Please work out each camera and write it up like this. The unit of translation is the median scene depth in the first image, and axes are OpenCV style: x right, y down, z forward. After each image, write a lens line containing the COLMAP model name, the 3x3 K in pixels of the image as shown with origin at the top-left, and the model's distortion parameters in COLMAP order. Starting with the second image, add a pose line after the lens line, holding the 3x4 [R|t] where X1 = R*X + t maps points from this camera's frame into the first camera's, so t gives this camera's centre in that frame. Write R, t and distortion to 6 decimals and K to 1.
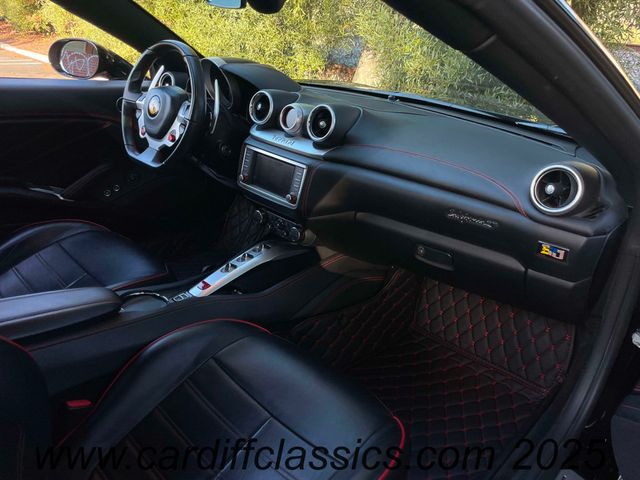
lens RADIAL K [[489.2, 0, 328.5], [0, 489.2, 236.9], [0, 0, 1]] dist [0.073270, -0.103066]
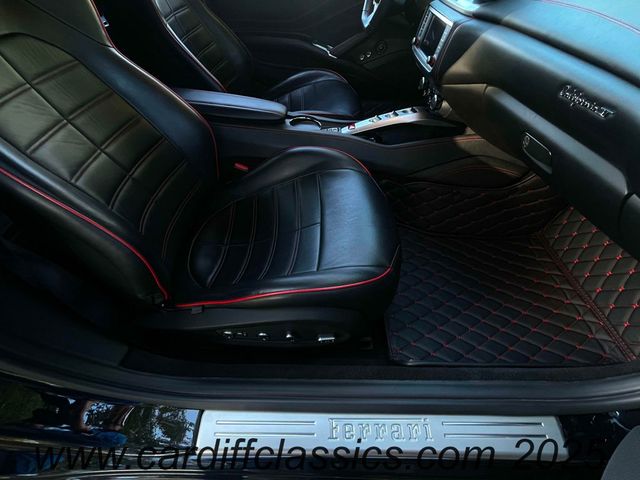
lens RADIAL K [[306.6, 0, 318.8], [0, 306.6, 237.7], [0, 0, 1]] dist [-0.009735, 0.004627]
pose [[0.675825, 0.456056, -0.579028, 0.285863], [-0.228454, 0.876512, 0.423716, 0.028912], [0.700764, -0.154076, 0.696556, 0.289358]]
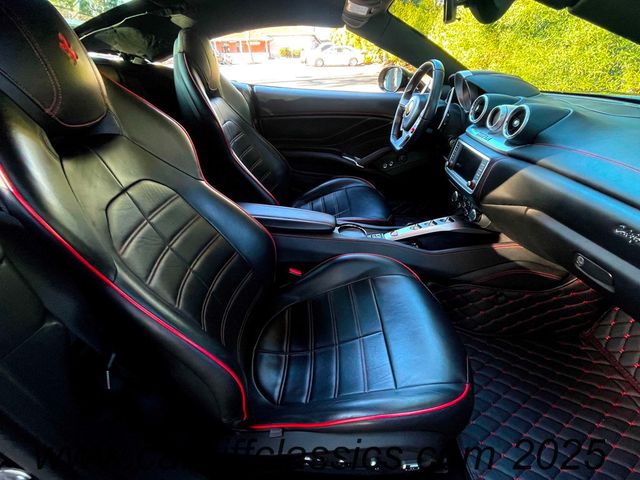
lens RADIAL K [[306.6, 0, 317.3], [0, 306.6, 237.2], [0, 0, 1]] dist [-0.009735, 0.004627]
pose [[0.676899, 0.292827, -0.675322, 0.197581], [-0.217998, 0.956055, 0.196050, -0.018307], [0.703054, 0.014513, 0.710989, 0.175421]]
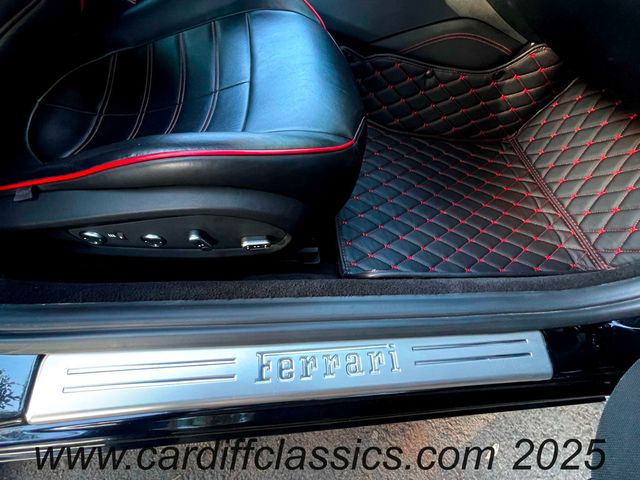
lens RADIAL K [[306.6, 0, 319.7], [0, 306.6, 236.1], [0, 0, 1]] dist [-0.009735, 0.004627]
pose [[0.754028, 0.562898, -0.338508, 0.241451], [-0.340764, 0.775813, 0.531031, 0.175893], [0.561535, -0.285061, 0.776800, 0.403298]]
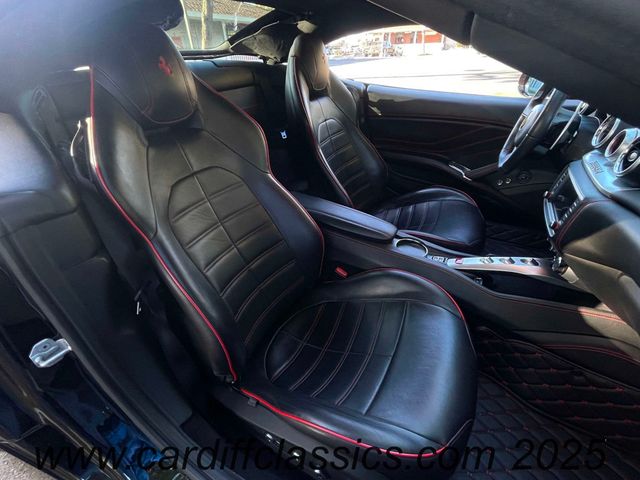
lens RADIAL K [[306.6, 0, 317.9], [0, 306.6, 236.9], [0, 0, 1]] dist [-0.009735, 0.004627]
pose [[0.263234, 0.419885, -0.868565, 0.303169], [-0.320001, 0.887348, 0.331983, -0.099944], [0.910114, 0.190552, 0.367944, 0.326505]]
